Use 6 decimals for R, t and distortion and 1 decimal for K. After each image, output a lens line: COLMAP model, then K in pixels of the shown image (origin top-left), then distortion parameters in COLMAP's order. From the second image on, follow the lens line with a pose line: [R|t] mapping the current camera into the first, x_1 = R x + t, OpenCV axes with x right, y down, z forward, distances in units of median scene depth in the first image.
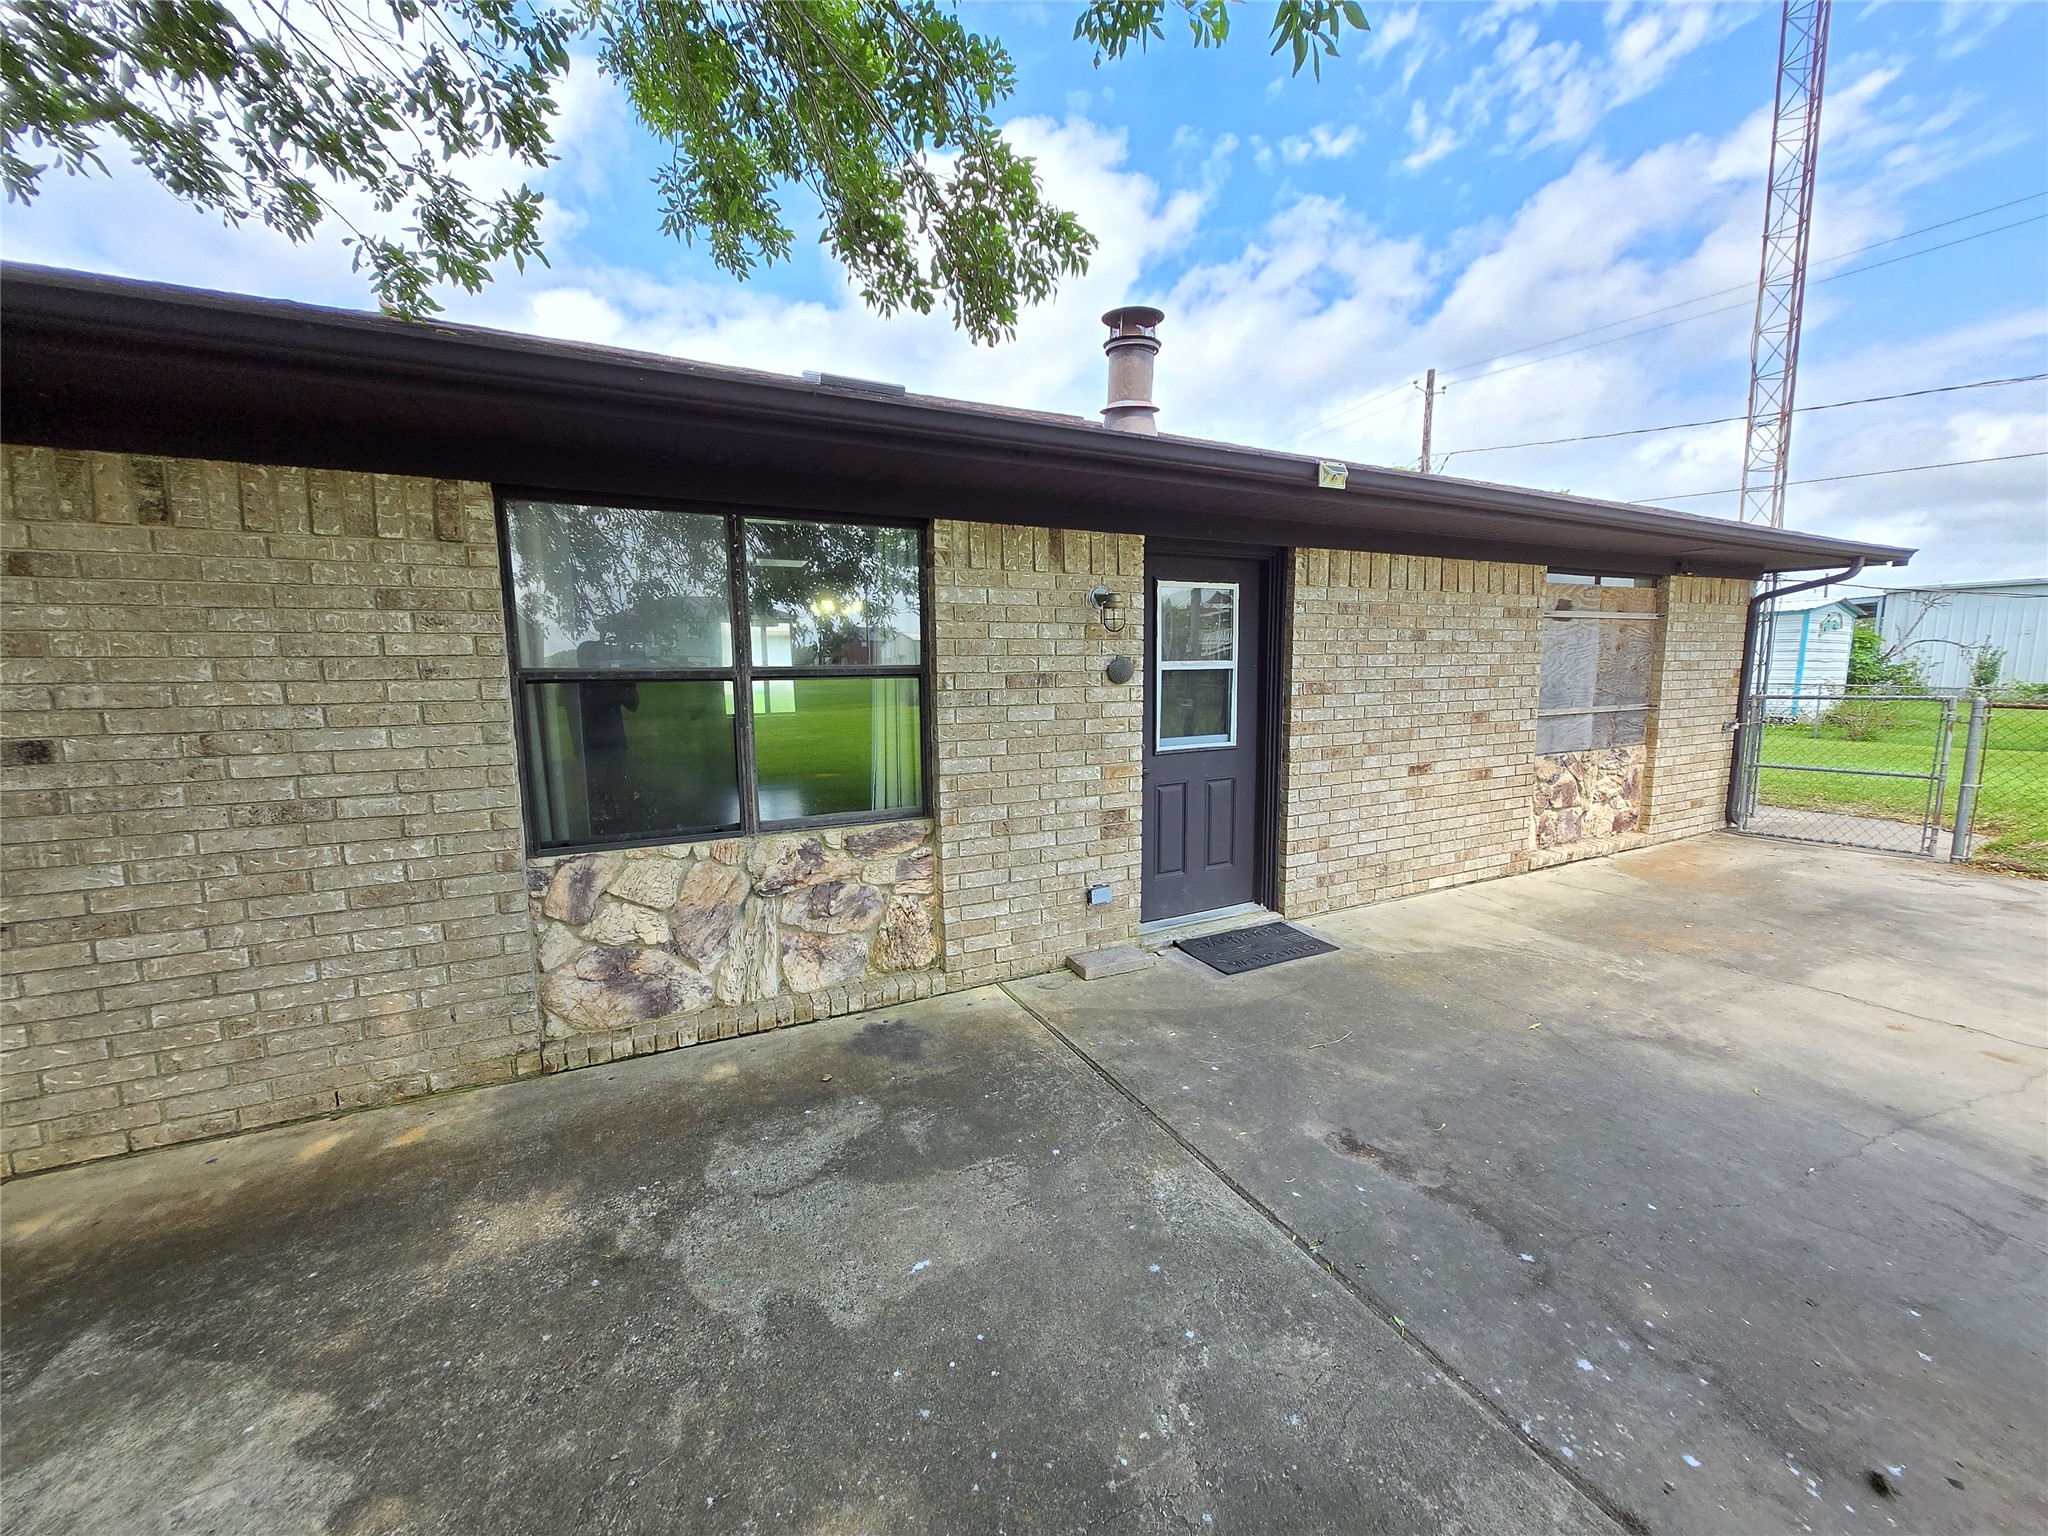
lens RADIAL K [[807.5, 0, 1031.3], [0, 807.5, 763.6], [0, 0, 1]] dist [0.001867, 0.000605]
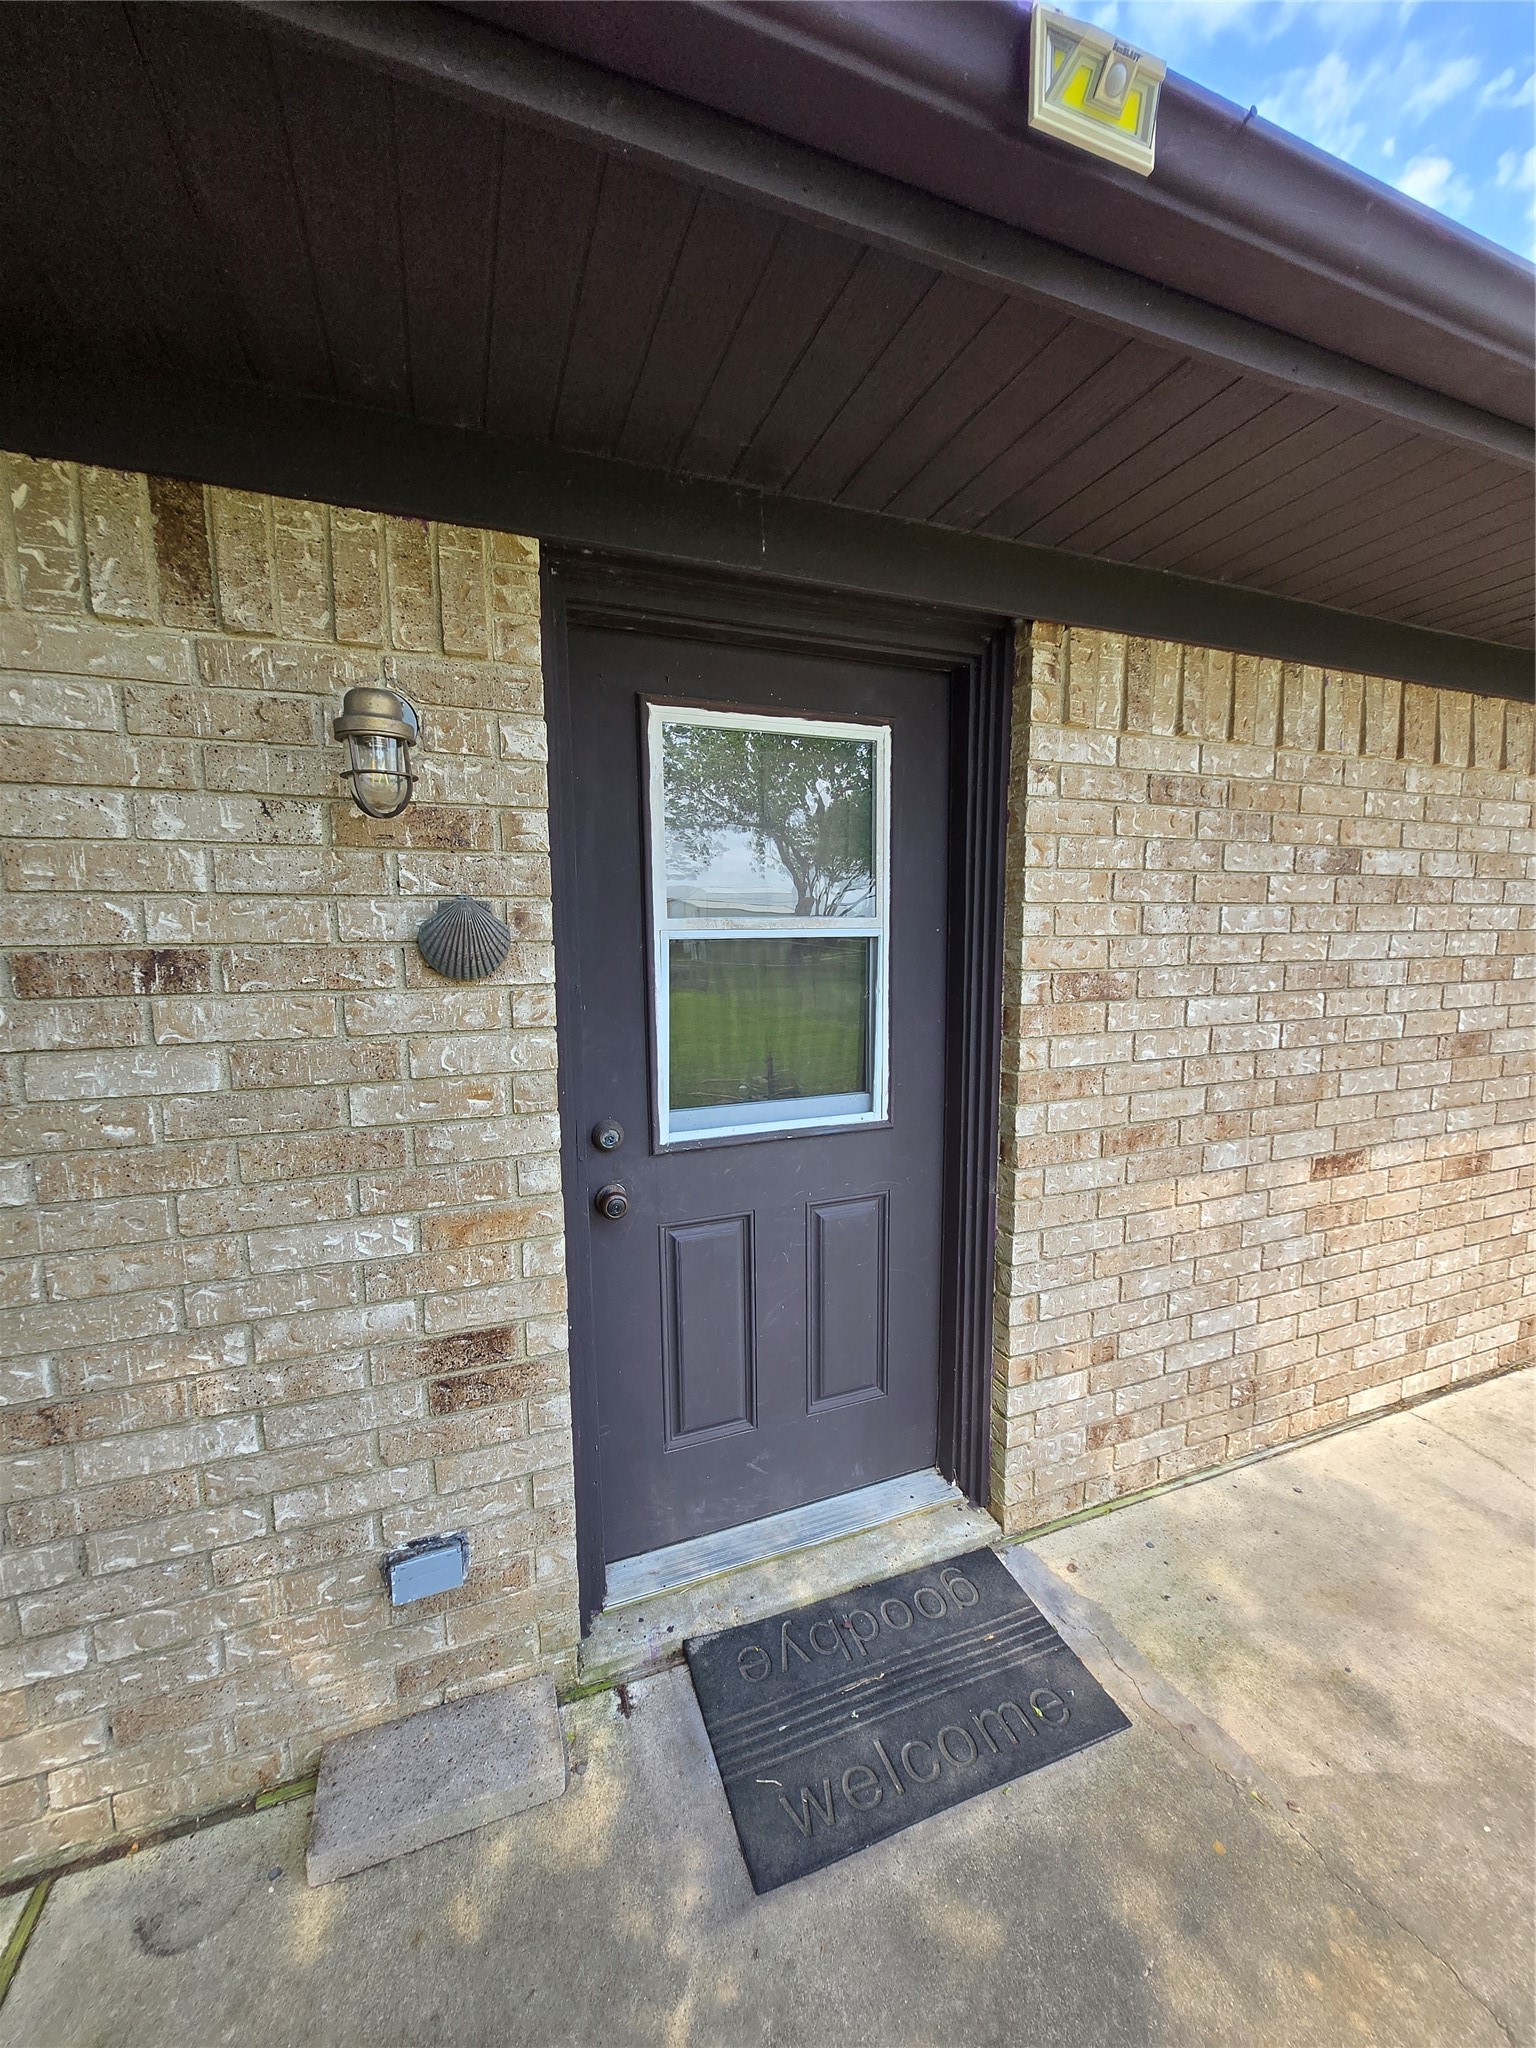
lens RADIAL K [[807.5, 0, 767.6], [0, 807.5, 1027.4], [0, 0, 1]] dist [0.001867, 0.000605]
pose [[0.994836, 0.016963, -0.100065, 0.235024], [-0.016916, 0.999856, 0.001316, -0.070581], [0.100073, 0.000384, 0.994980, 0.582806]]
